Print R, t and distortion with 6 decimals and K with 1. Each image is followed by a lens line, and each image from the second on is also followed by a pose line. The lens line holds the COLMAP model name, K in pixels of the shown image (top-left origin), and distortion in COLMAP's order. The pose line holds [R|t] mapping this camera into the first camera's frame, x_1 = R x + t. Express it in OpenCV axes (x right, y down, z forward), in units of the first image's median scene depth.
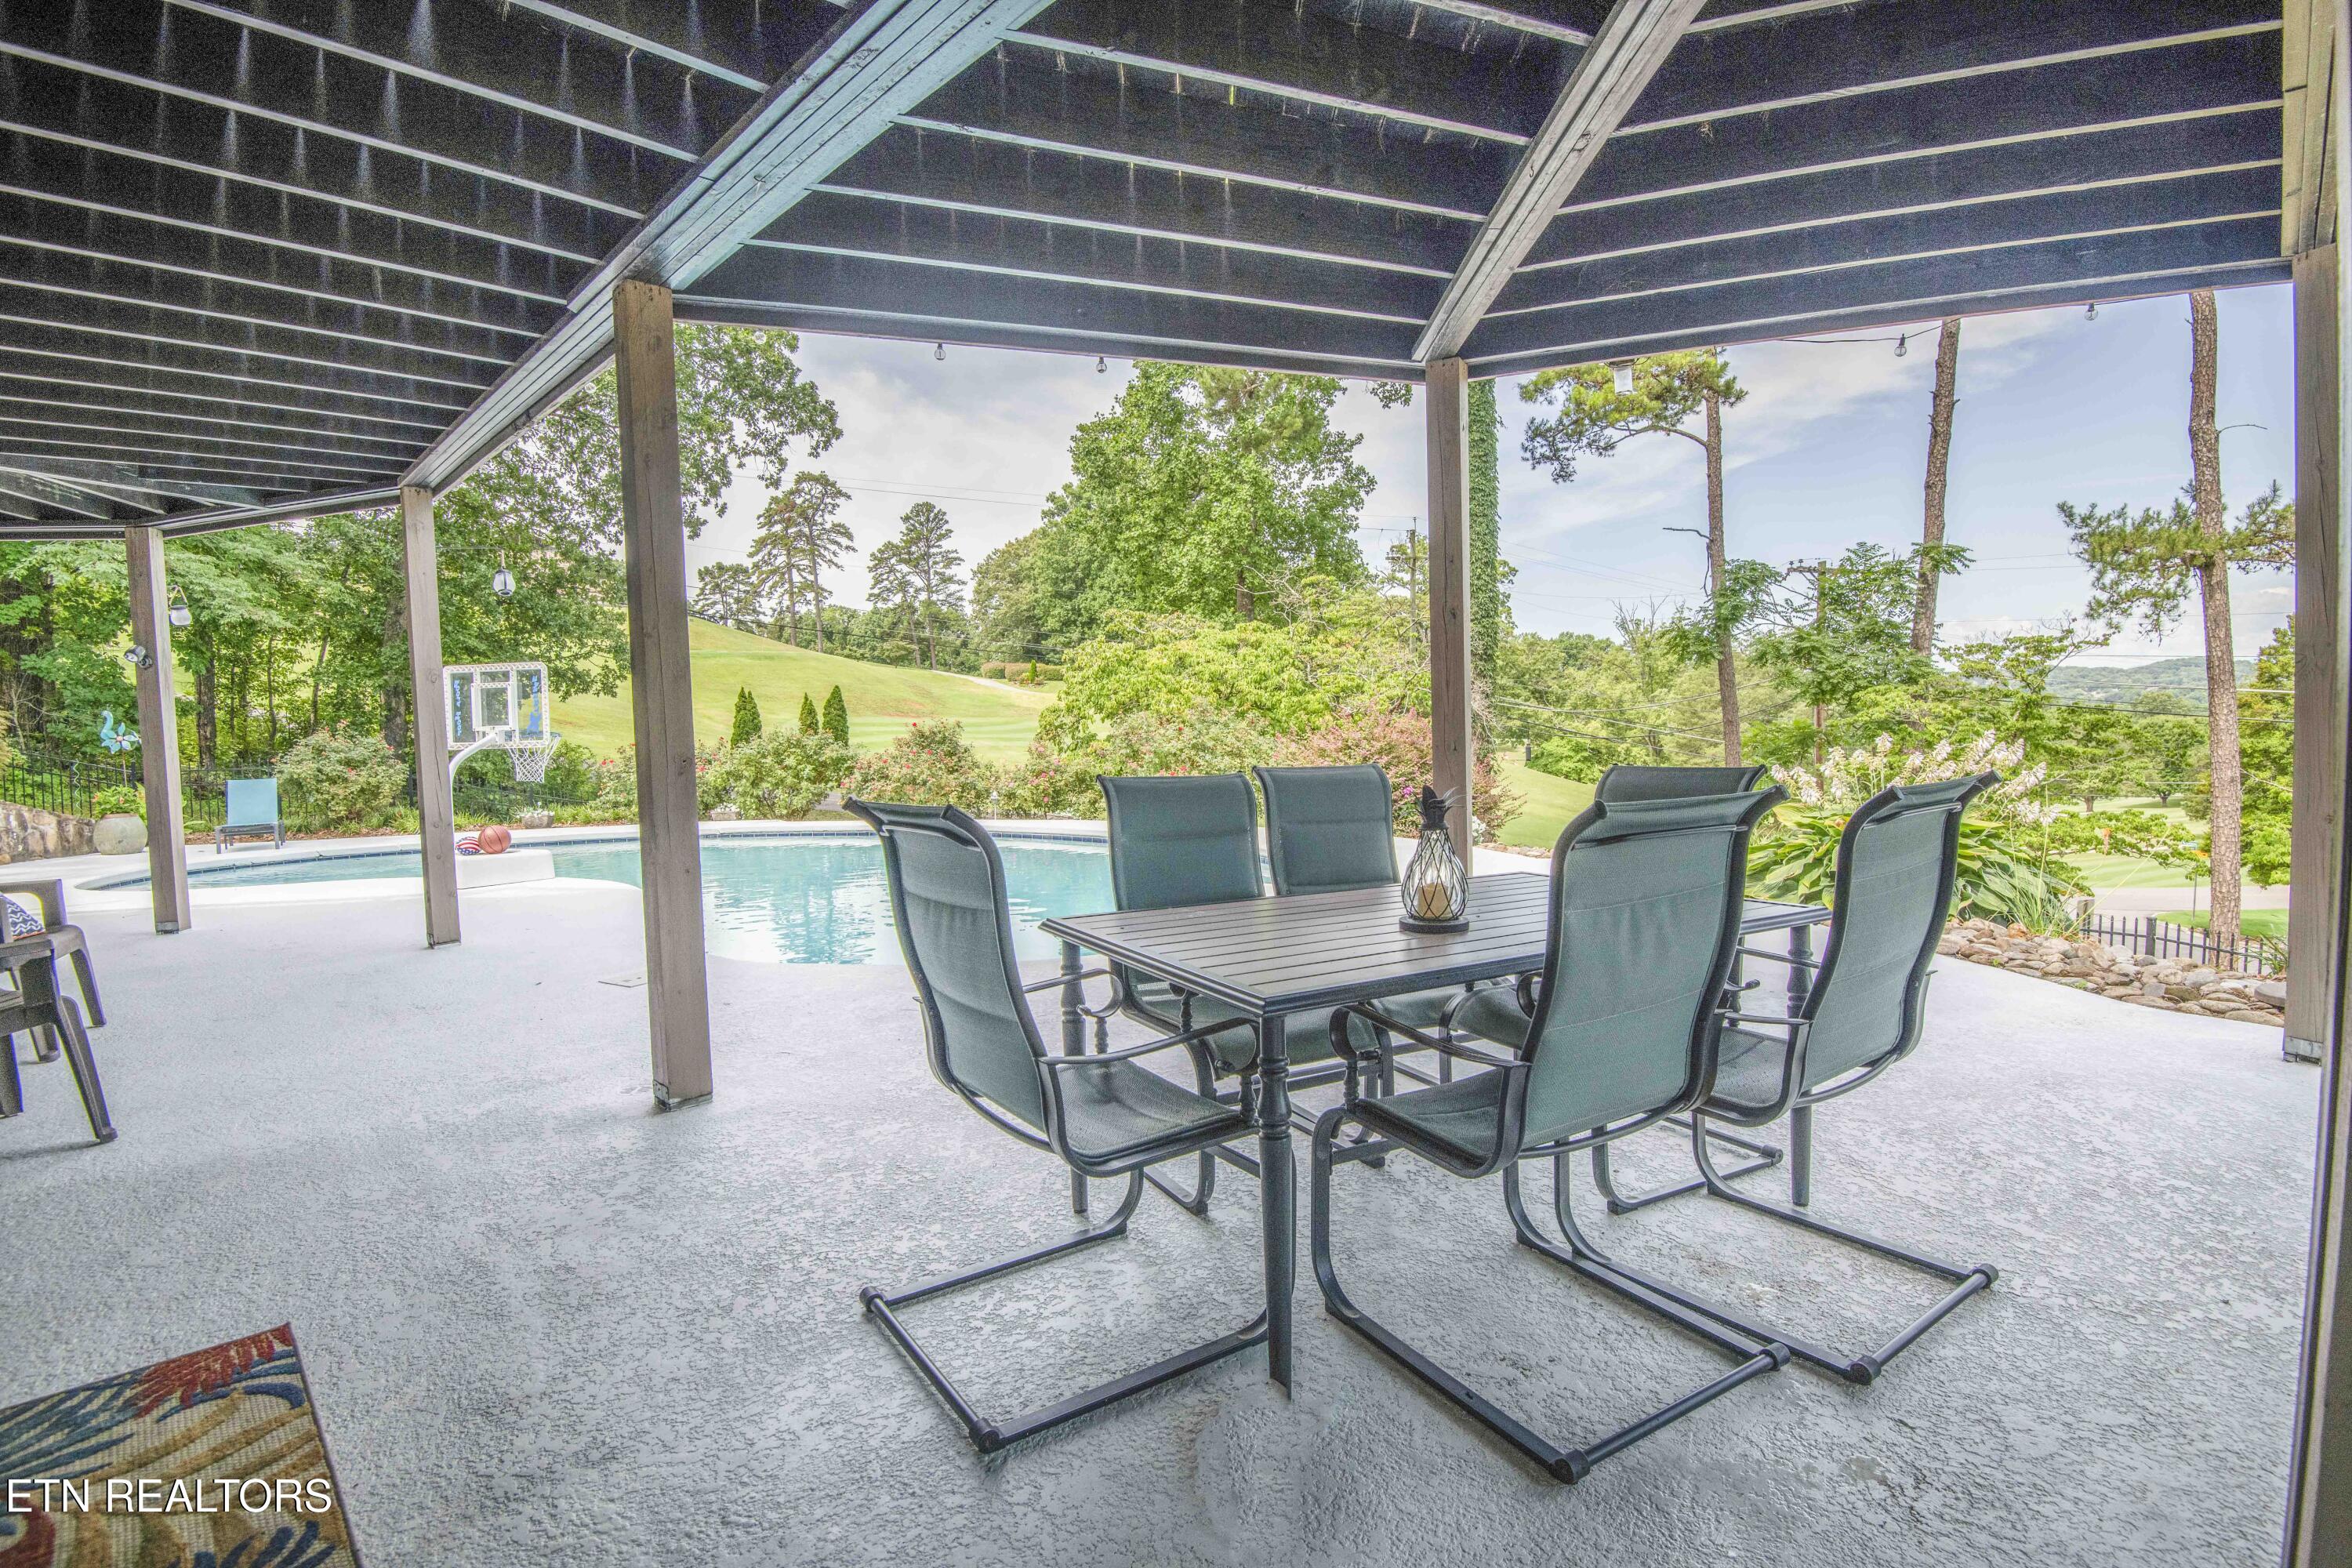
lens RADIAL K [[1087.3, 0, 1176.0], [0, 1087.3, 784.0], [0, 0, 1]] dist [-0.002129, -0.032074]
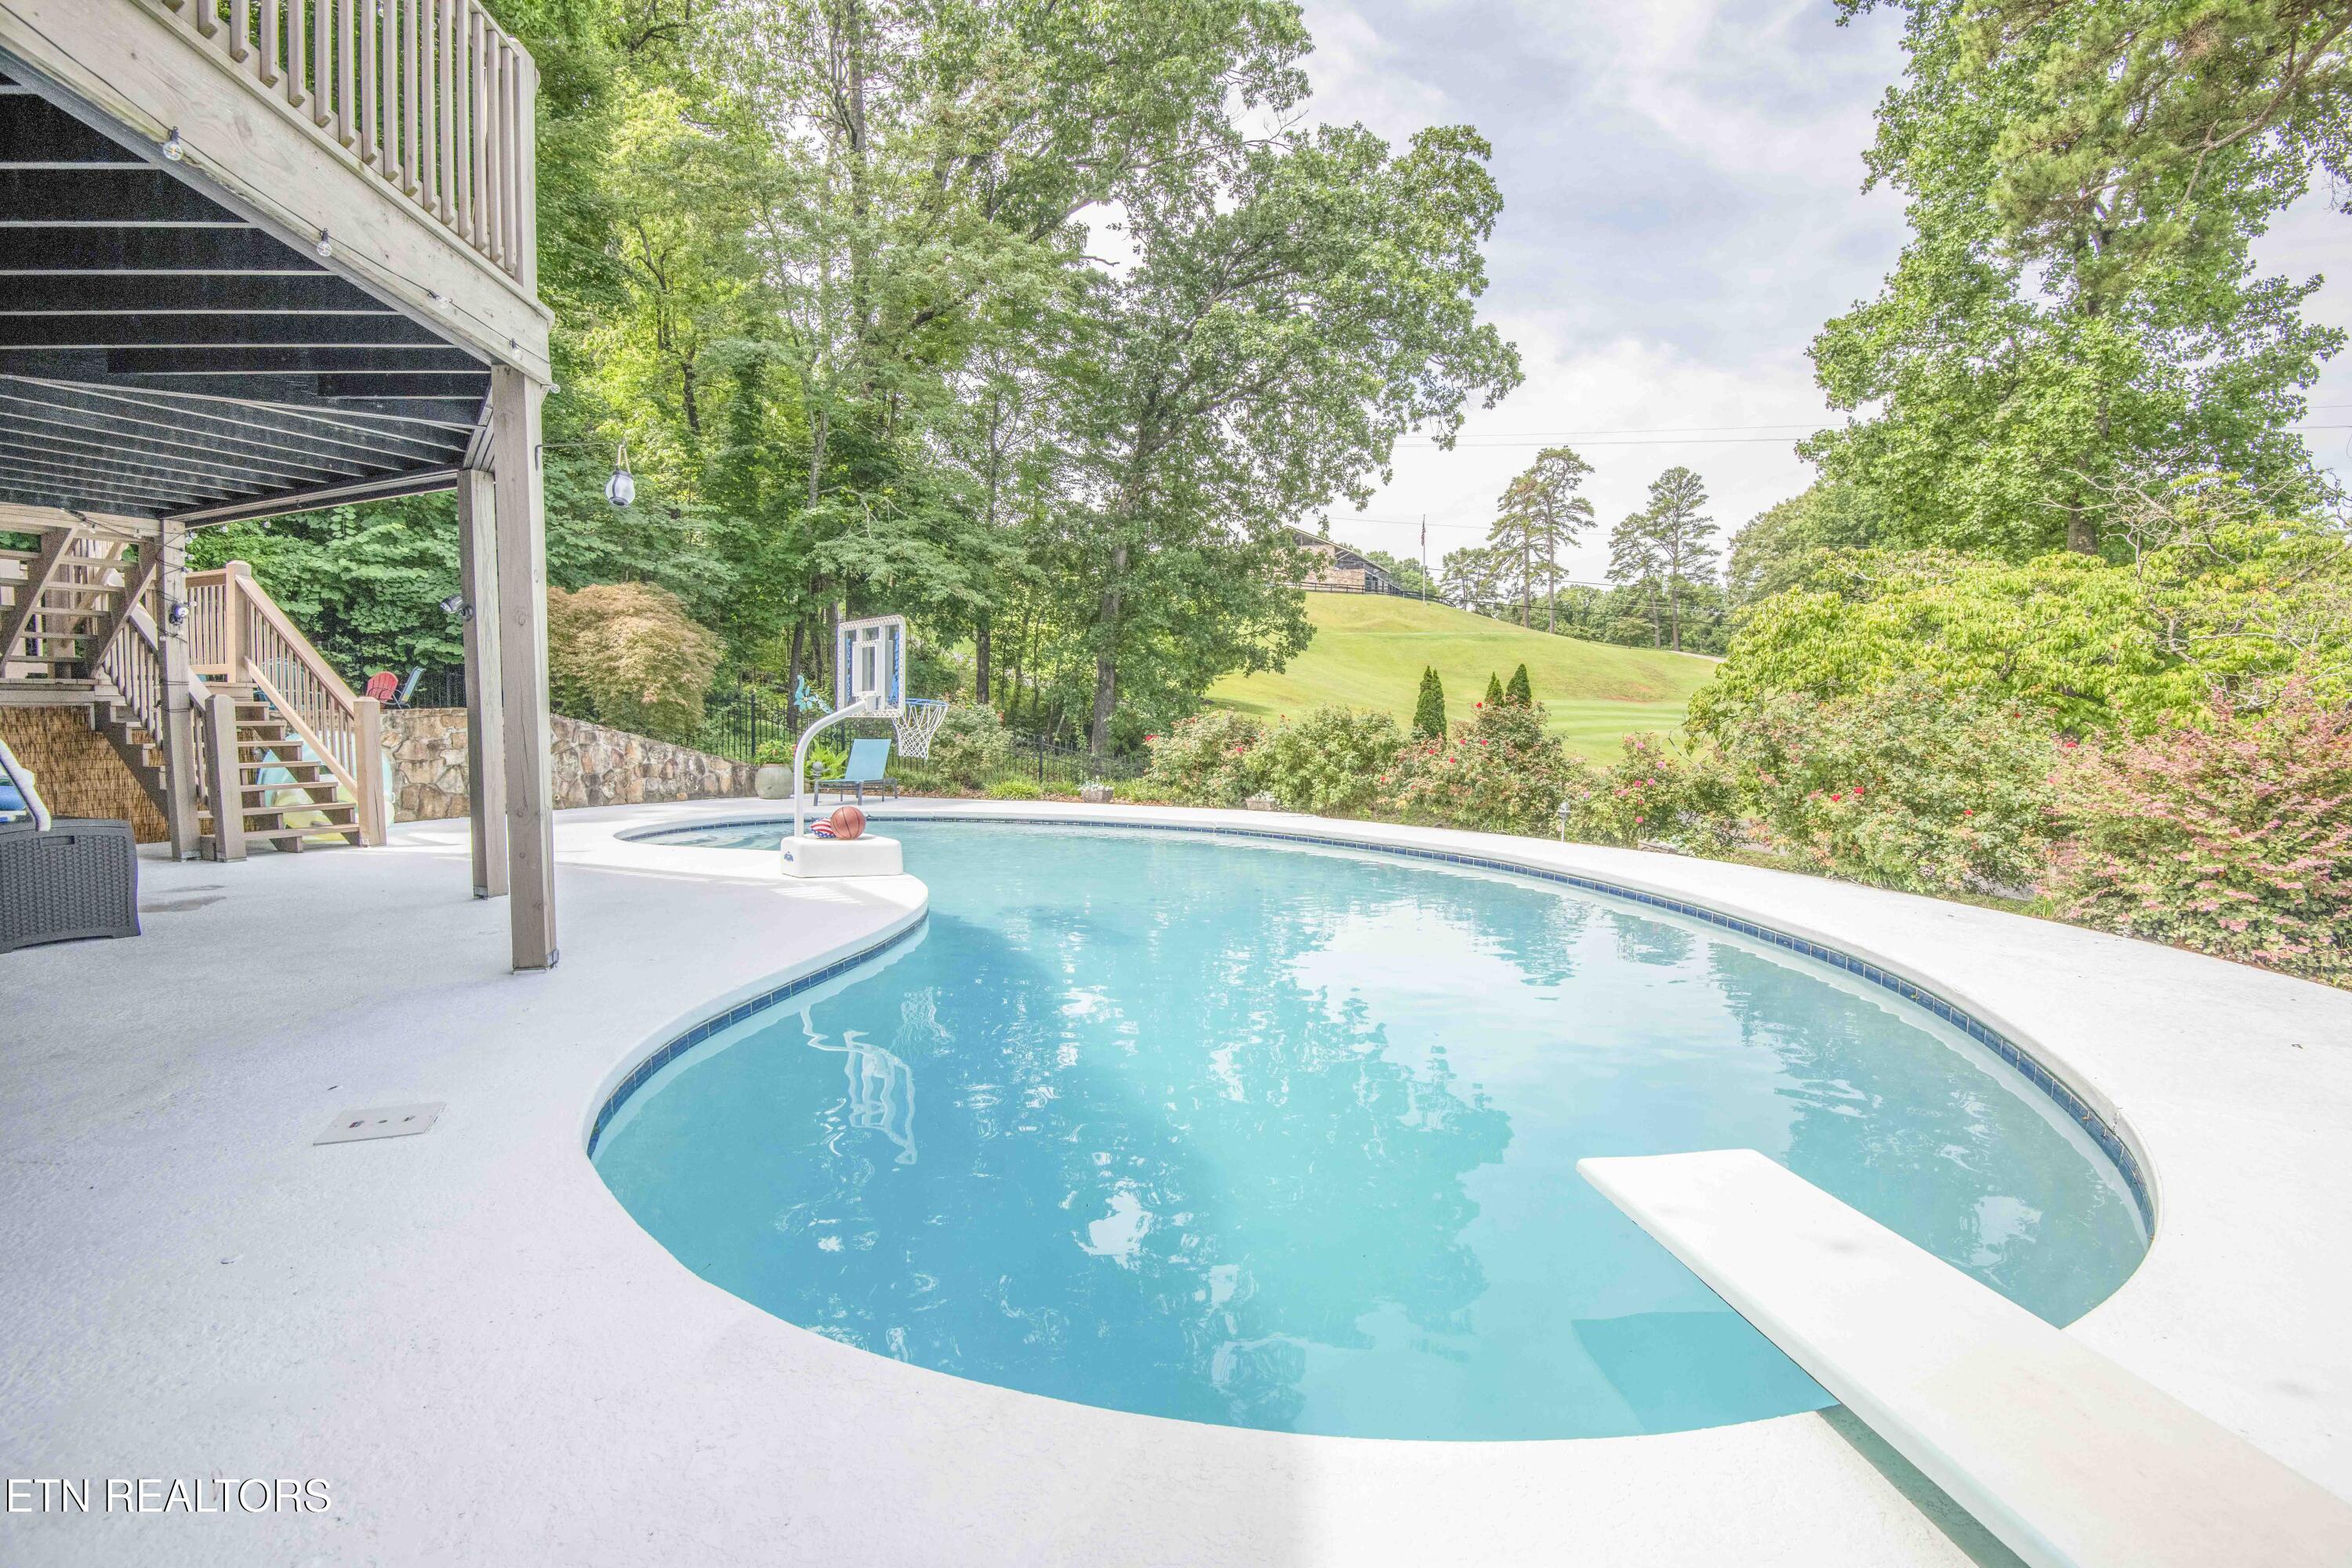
lens RADIAL K [[1087.3, 0, 1176.0], [0, 1087.3, 784.0], [0, 0, 1]] dist [-0.002129, -0.032074]
pose [[0.793358, 0.066878, -0.605071, 0.025821], [-0.057289, 0.997738, 0.035163, -0.006551], [0.606054, 0.006767, 0.795395, 0.123238]]
